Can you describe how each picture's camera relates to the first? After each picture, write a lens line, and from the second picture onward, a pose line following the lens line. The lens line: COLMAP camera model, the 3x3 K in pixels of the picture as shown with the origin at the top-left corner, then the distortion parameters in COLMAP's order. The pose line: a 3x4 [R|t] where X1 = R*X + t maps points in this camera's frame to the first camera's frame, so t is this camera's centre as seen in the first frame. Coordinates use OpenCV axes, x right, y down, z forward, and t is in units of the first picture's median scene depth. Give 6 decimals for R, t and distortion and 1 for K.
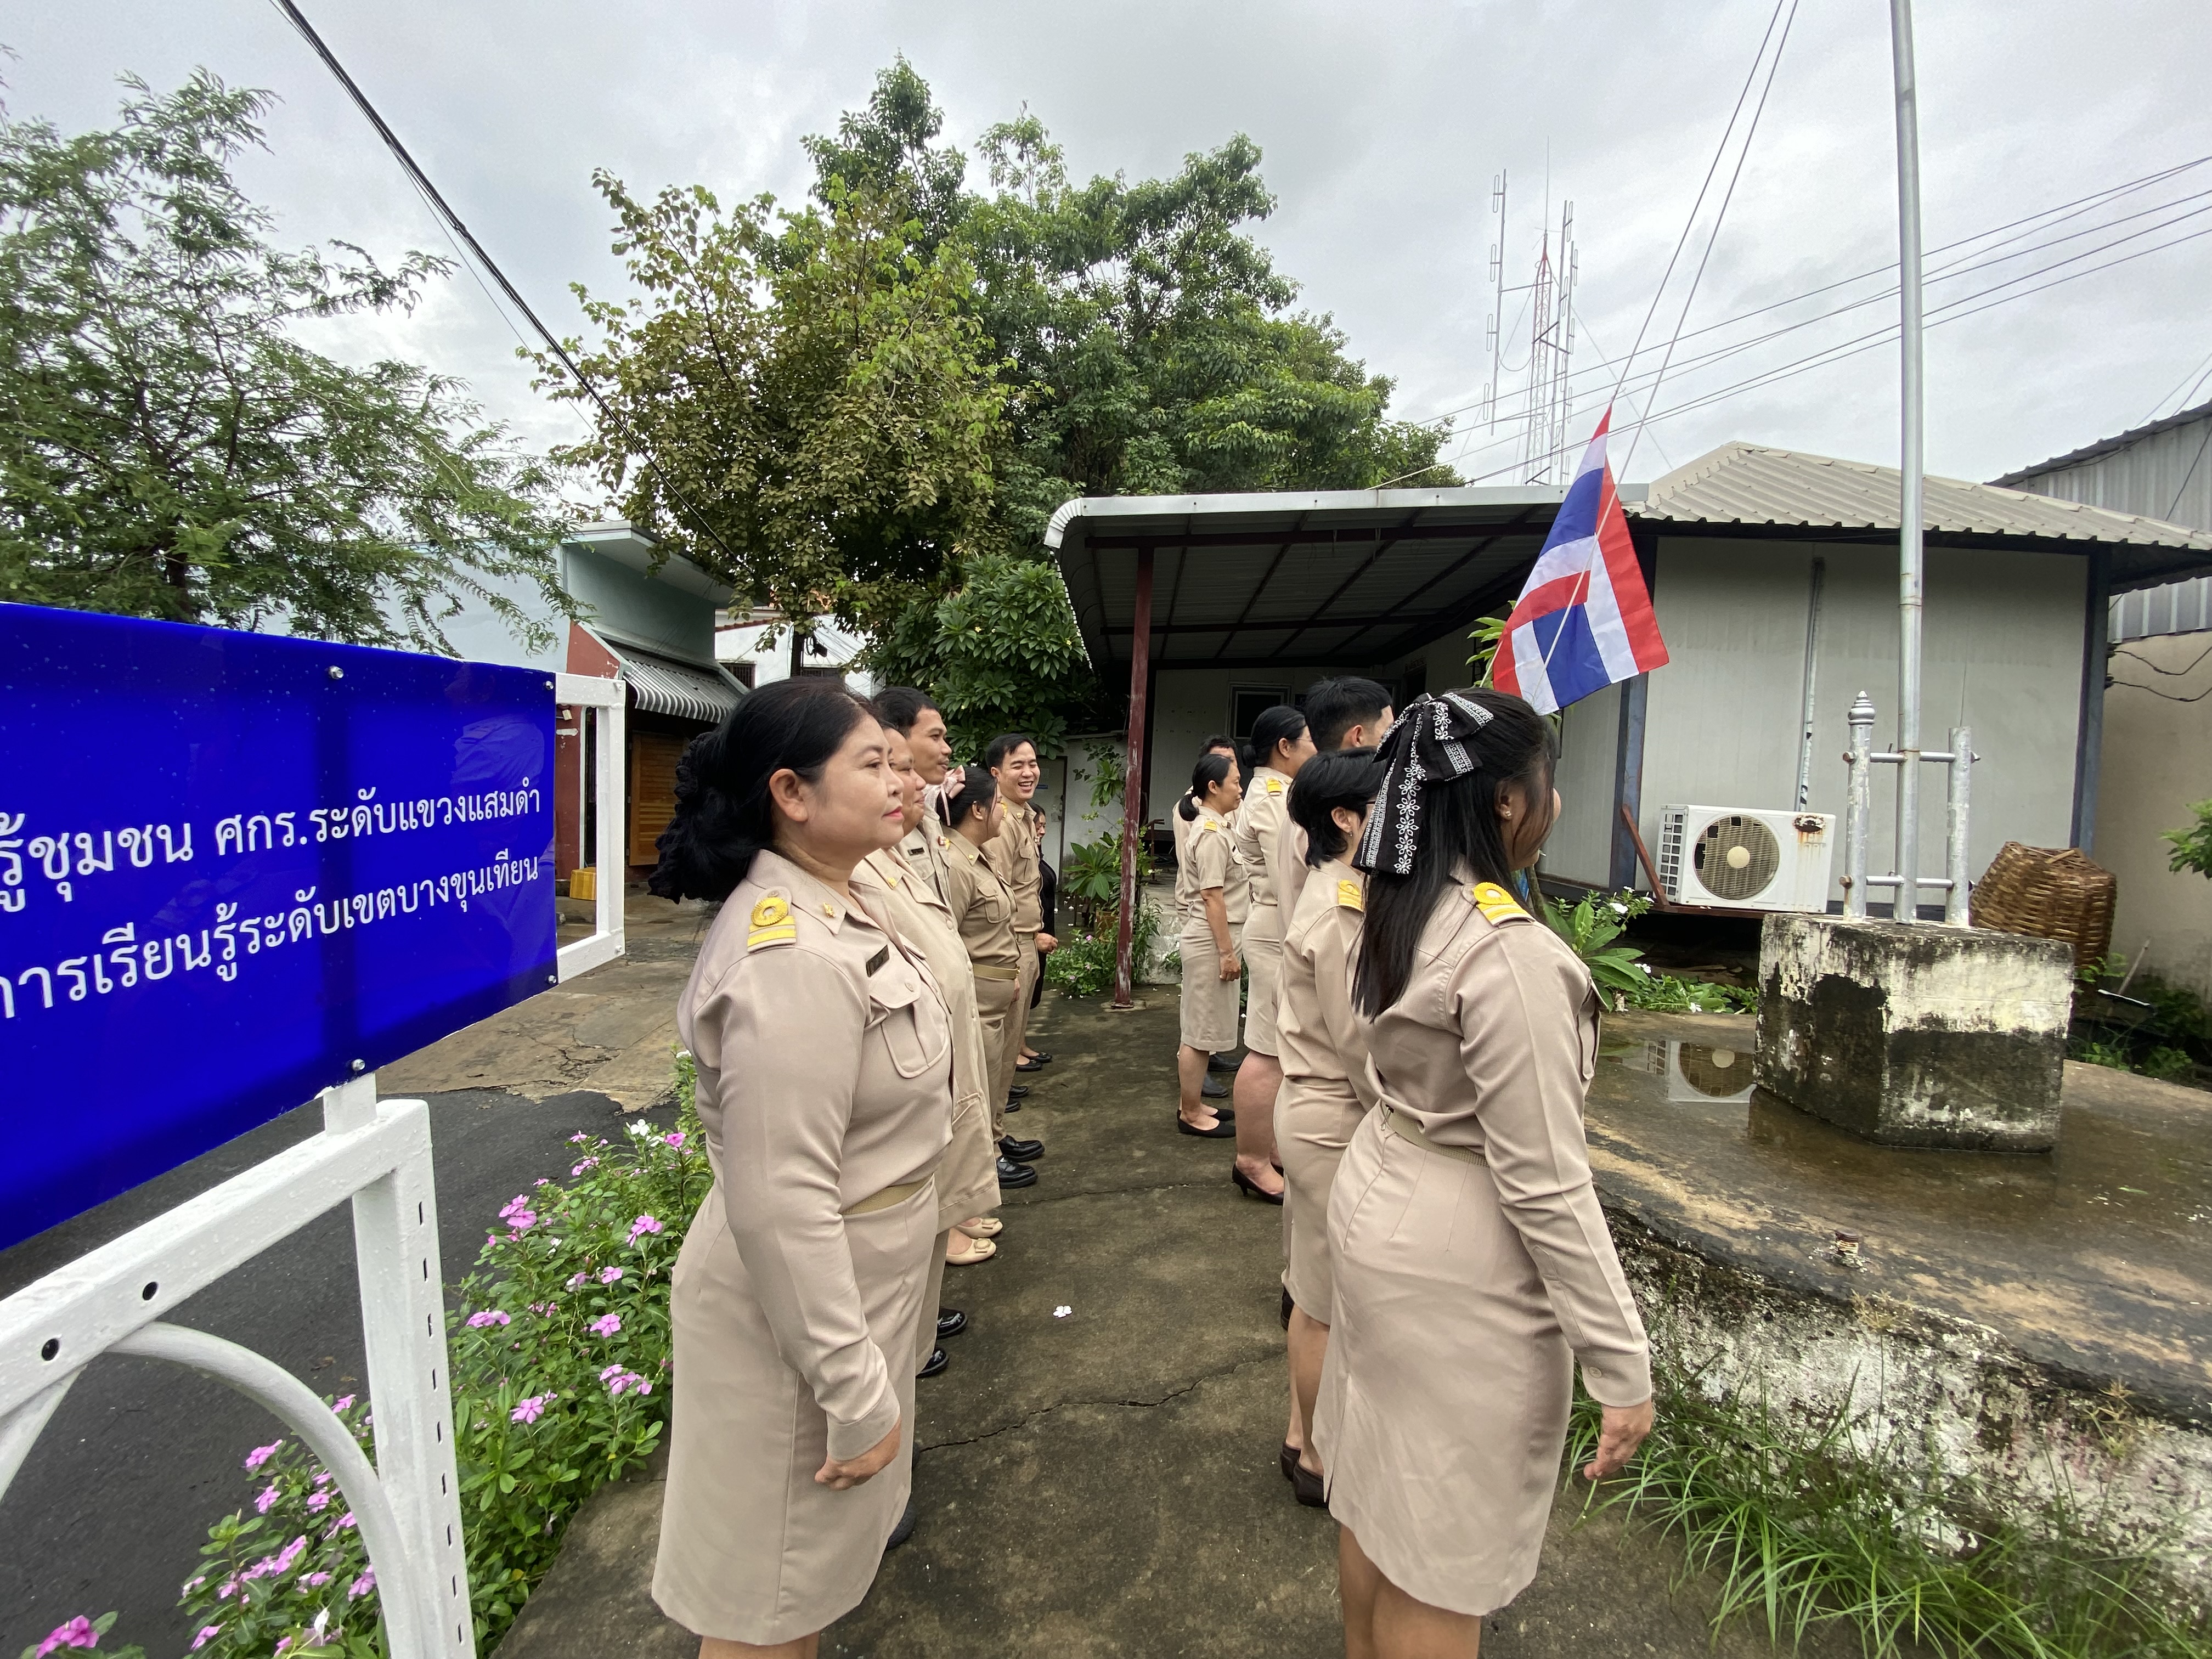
lens RADIAL K [[899.1, 0, 1102.1], [0, 899.1, 827.8], [0, 0, 1]] dist [-0.002152, -0.008716]
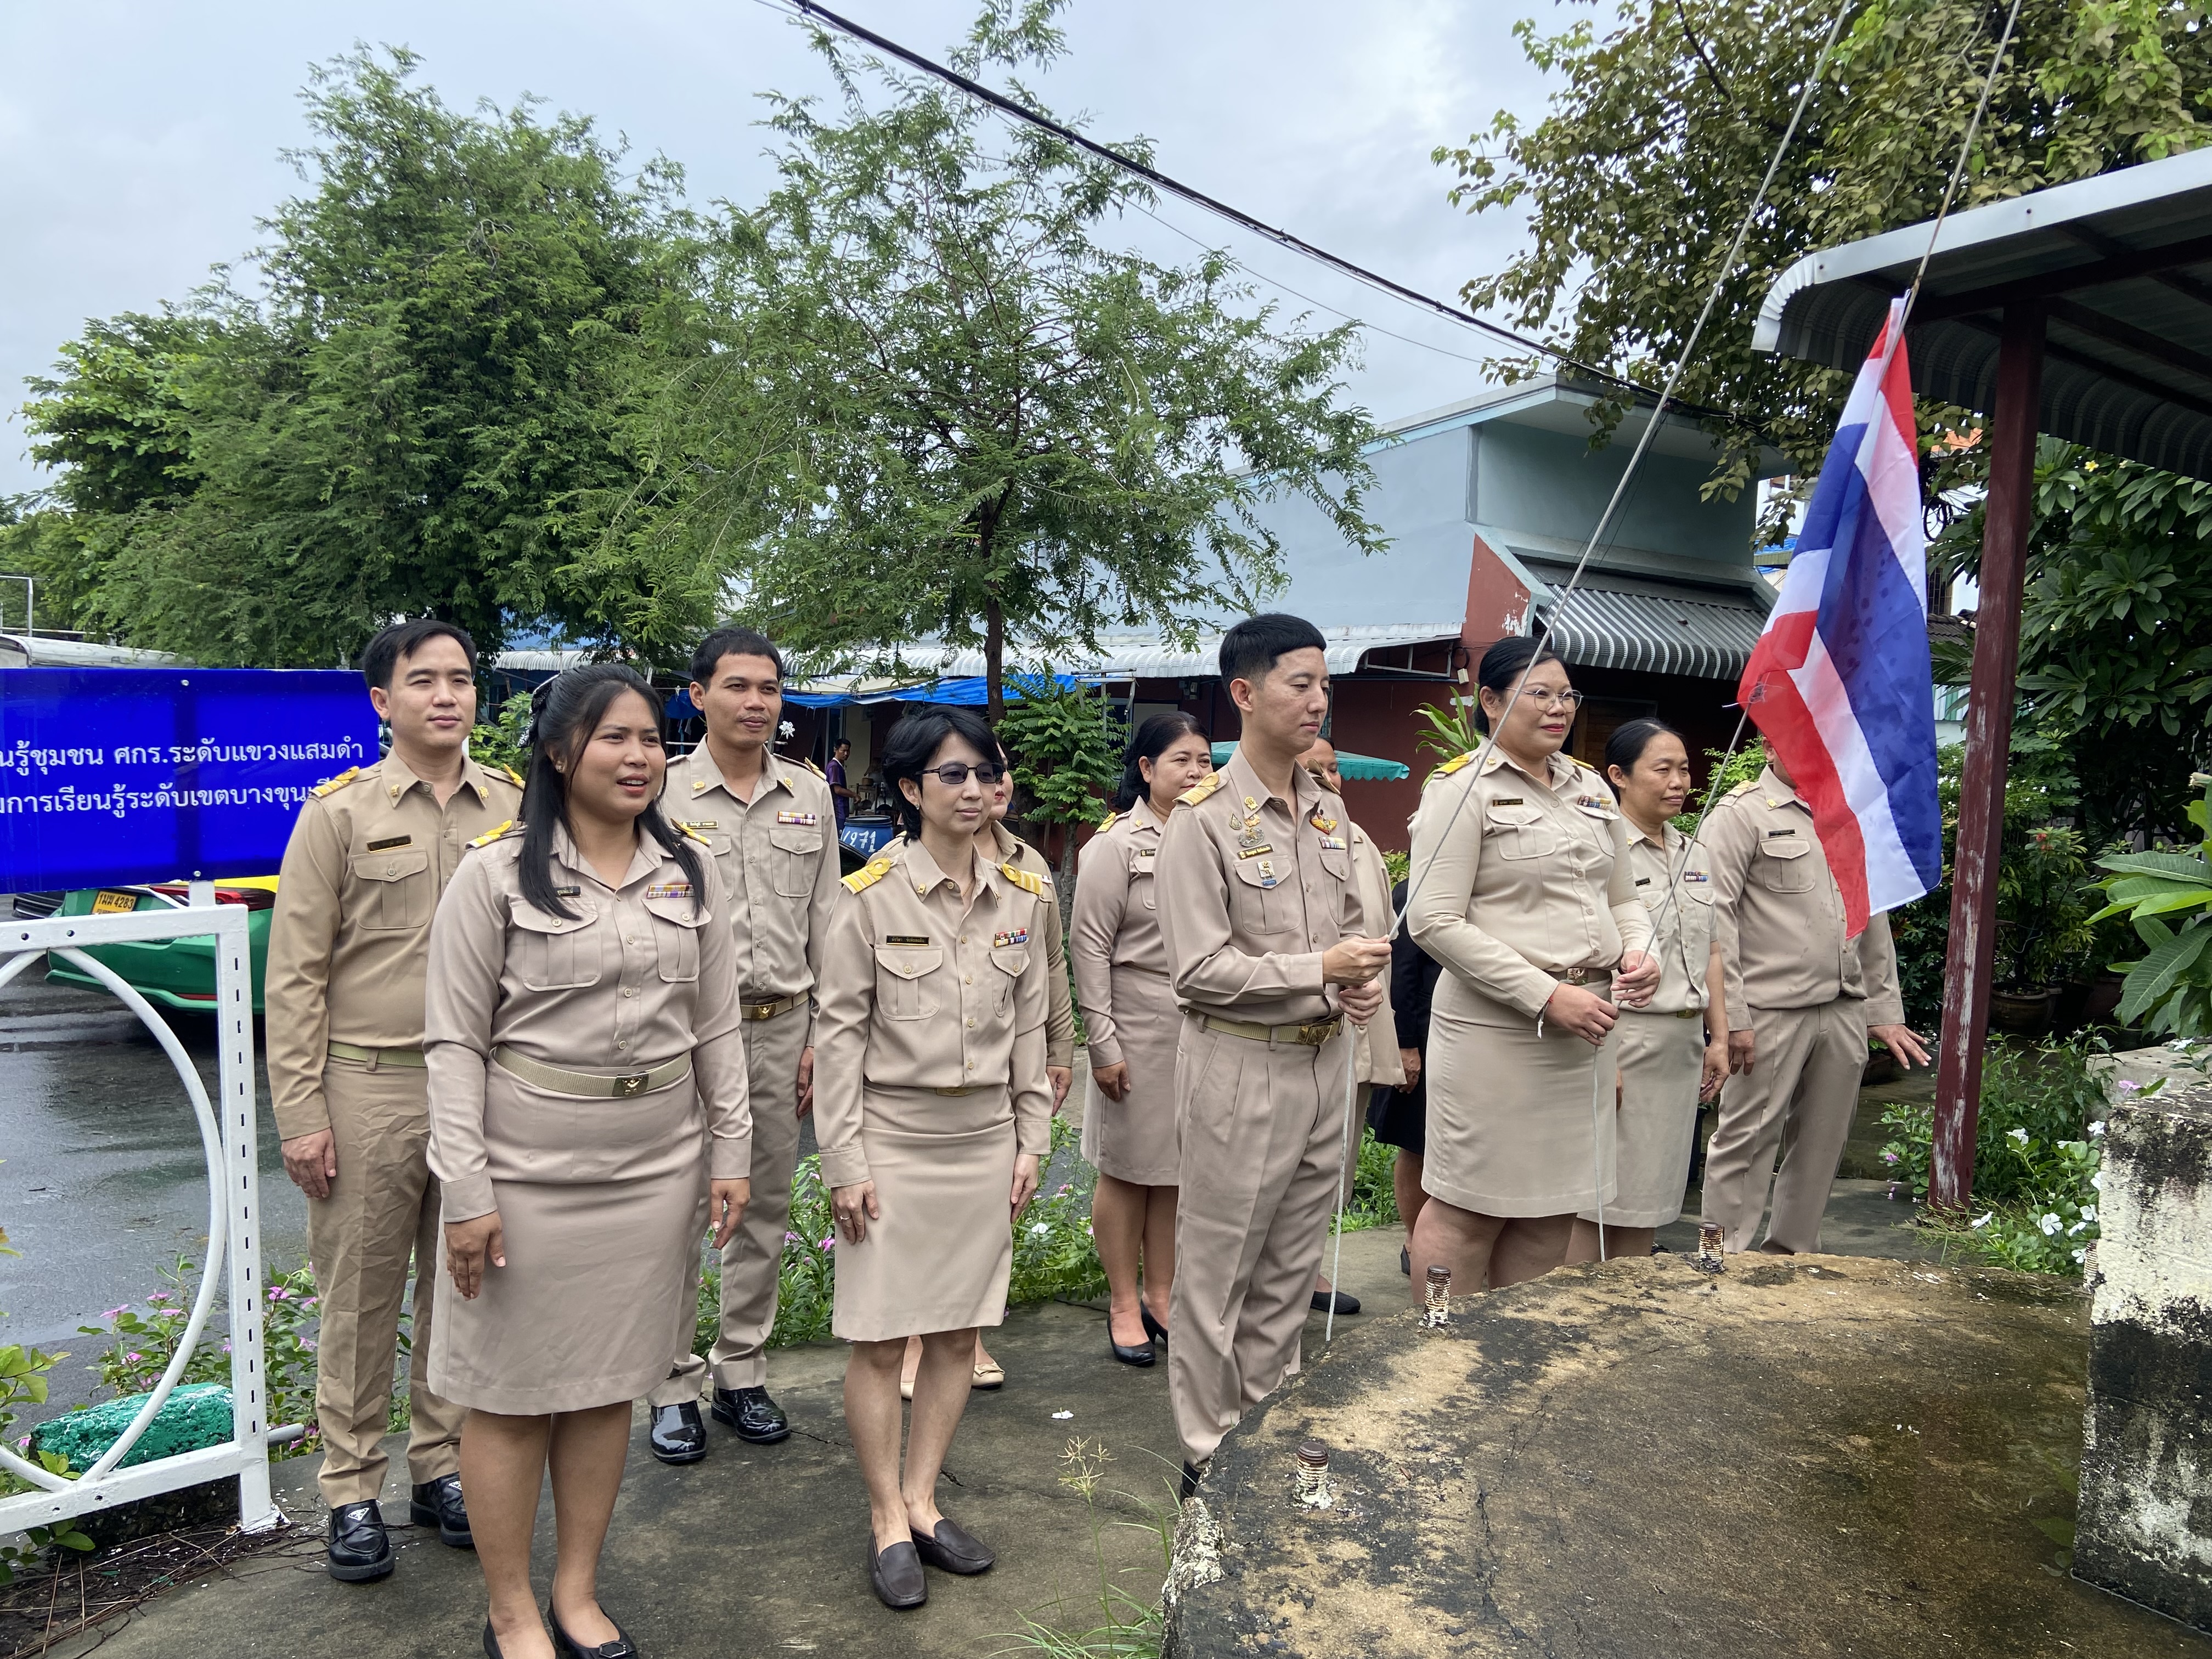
lens RADIAL K [[1666.1, 0, 1111.3], [0, 1666.1, 825.1], [0, 0, 1]] dist [0.060591, -0.064713]
pose [[0.618070, 0.035694, -0.785312, 0.536891], [-0.058298, 0.998299, -0.000508, 0.005507], [0.783958, 0.046096, 0.619100, 0.038832]]
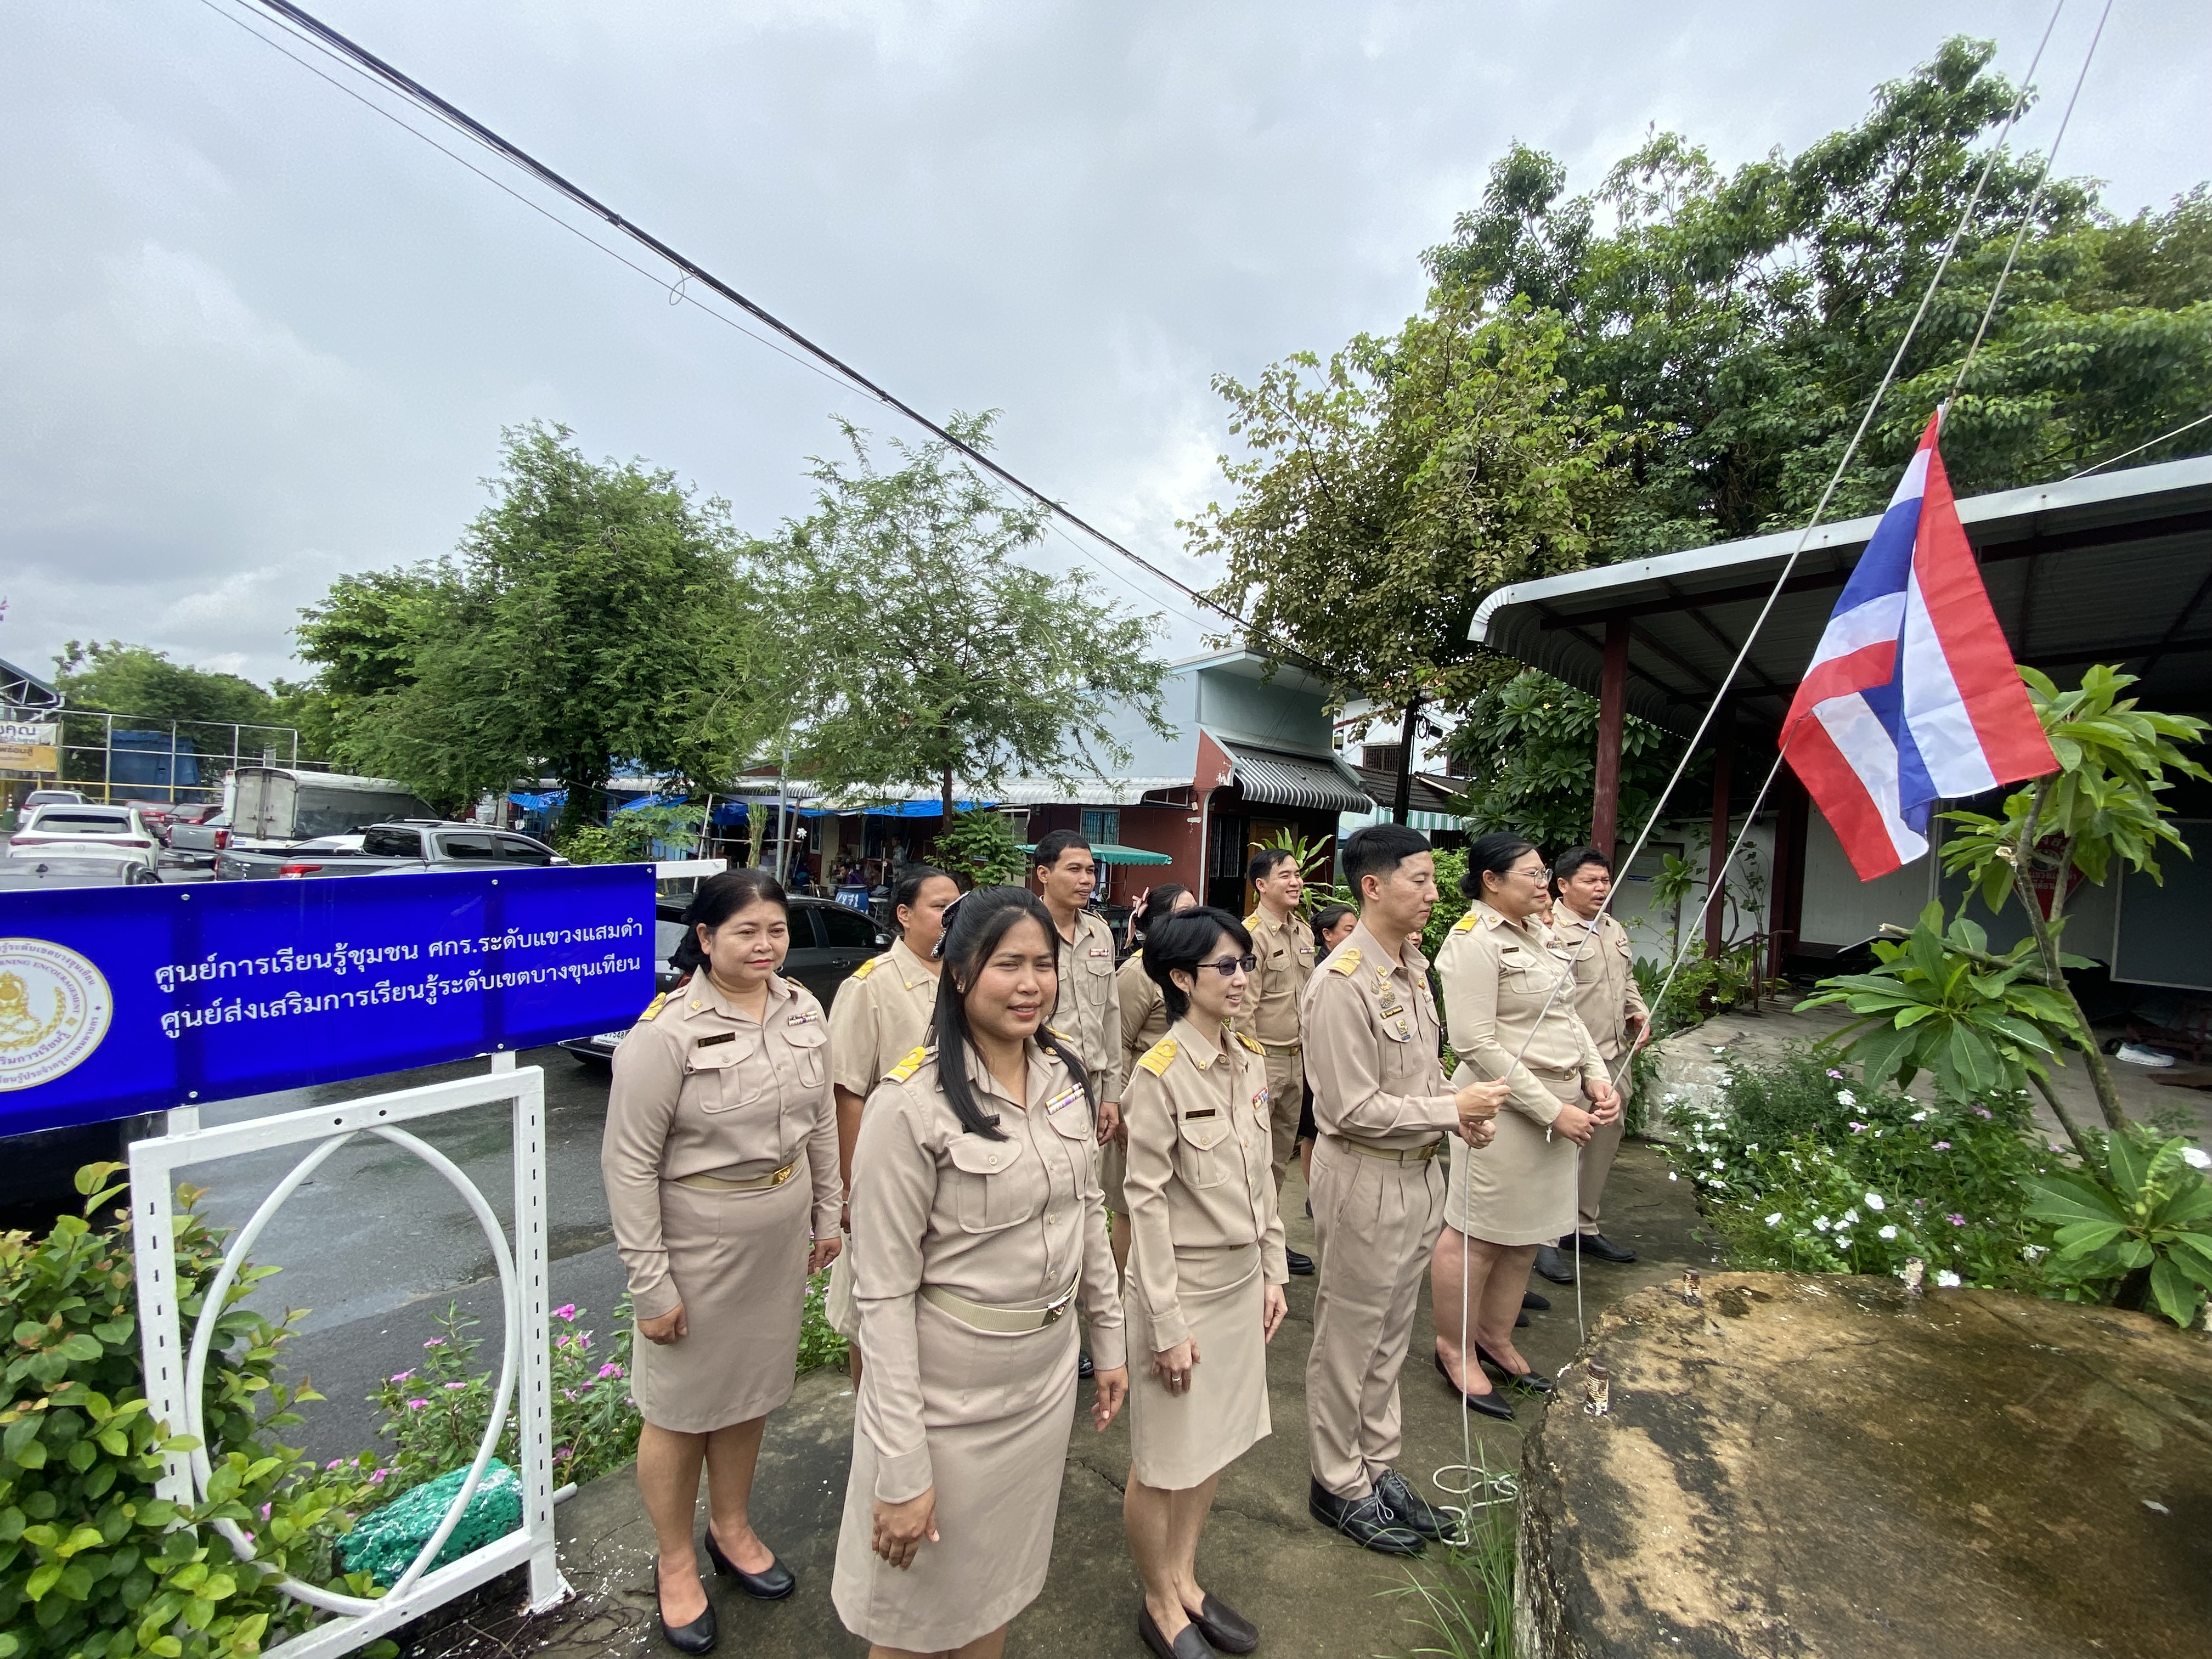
lens RADIAL K [[899.1, 0, 1101.4], [0, 899.1, 835.2], [0, 0, 1]] dist [-0.002152, -0.008716]
pose [[0.741061, 0.006352, -0.671408, 0.295188], [-0.055053, 0.997163, -0.051330, -0.039194], [0.669177, 0.075001, 0.739308, 0.043143]]
